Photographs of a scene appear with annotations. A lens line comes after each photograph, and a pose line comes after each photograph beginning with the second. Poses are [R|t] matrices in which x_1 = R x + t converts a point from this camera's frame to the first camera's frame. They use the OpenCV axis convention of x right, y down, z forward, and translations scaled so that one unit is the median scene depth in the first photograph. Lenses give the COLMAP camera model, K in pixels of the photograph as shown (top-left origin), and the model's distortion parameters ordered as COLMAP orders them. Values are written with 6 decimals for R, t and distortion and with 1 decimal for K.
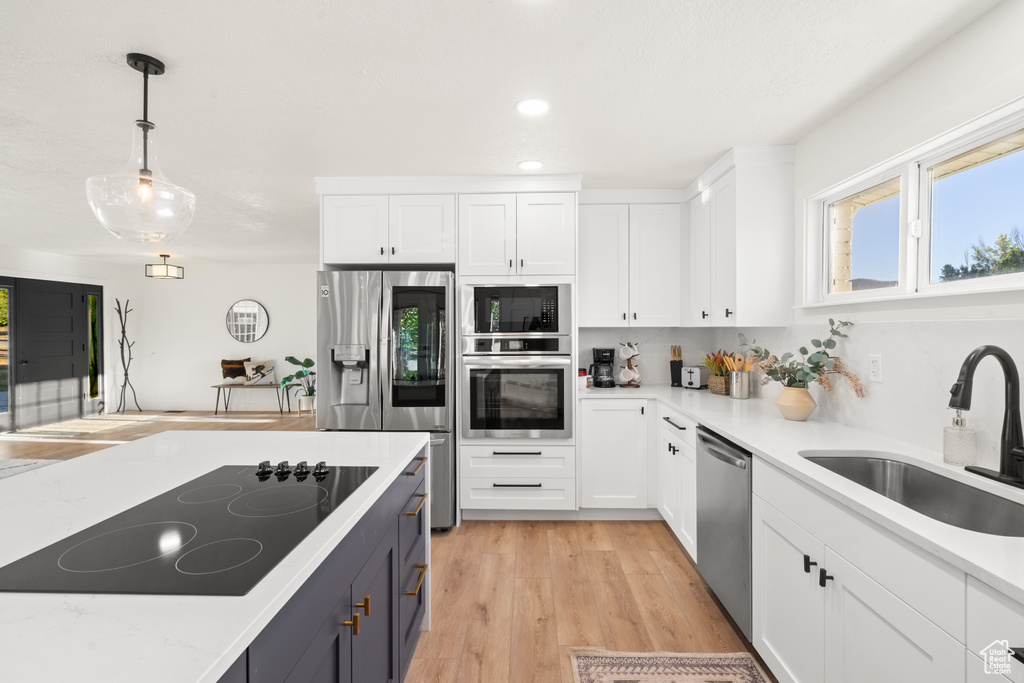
lens RADIAL K [[469.0, 0, 518.6], [0, 469.0, 335.3], [0, 0, 1]] dist [-0.000198, 0.002267]
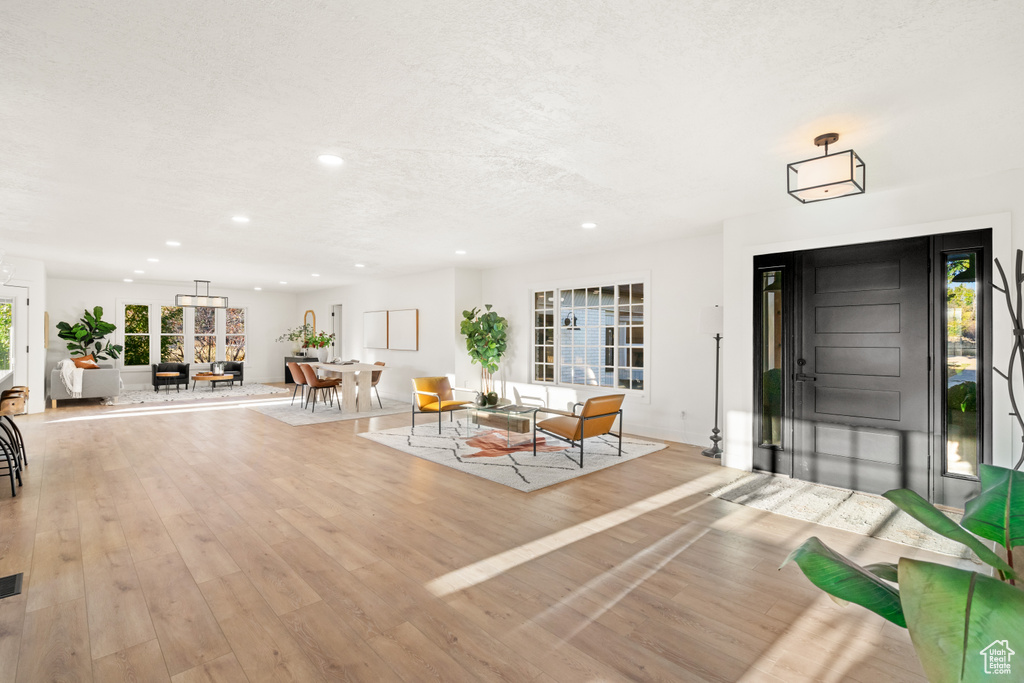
lens RADIAL K [[469.0, 0, 510.6], [0, 469.0, 337.1], [0, 0, 1]] dist [-0.000198, 0.002267]
pose [[-0.701745, -0.006663, -0.712397, -0.567011], [-0.017534, 0.999815, 0.007921, 0.005972], [0.712212, 0.018049, -0.701732, 2.236810]]
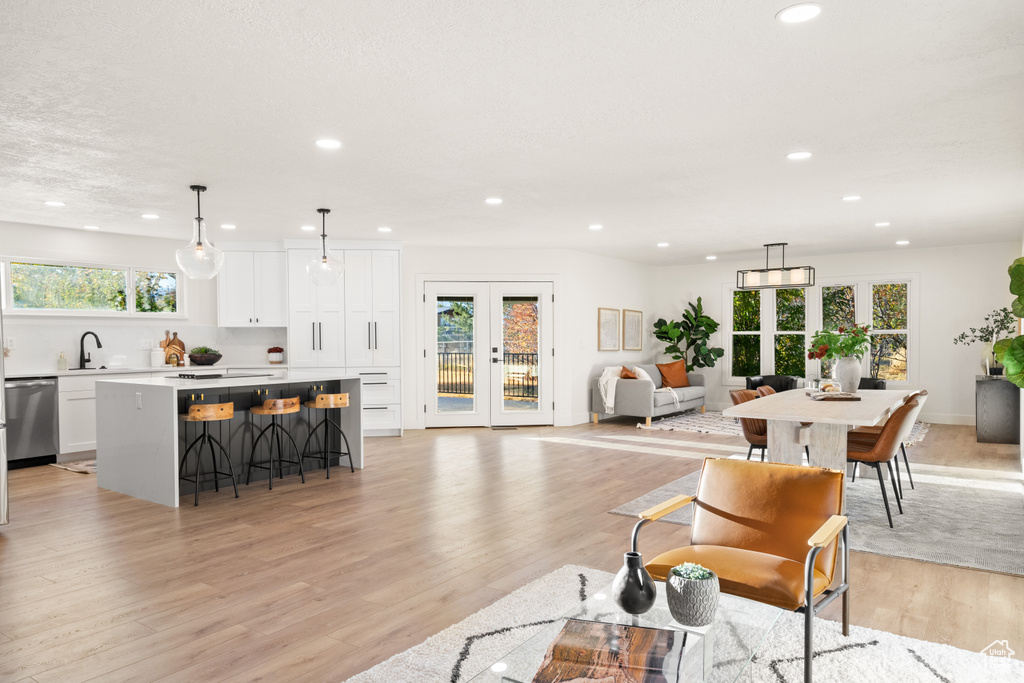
lens RADIAL K [[694.0, 0, 506.7], [0, 694.0, 345.8], [0, 0, 1]] dist [0.001617, -0.008329]
pose [[-0.825391, -0.002445, 0.564556, -1.997751], [0.014551, 0.999566, 0.025602, 0.018270], [-0.564374, 0.029346, -0.824998, 1.521560]]
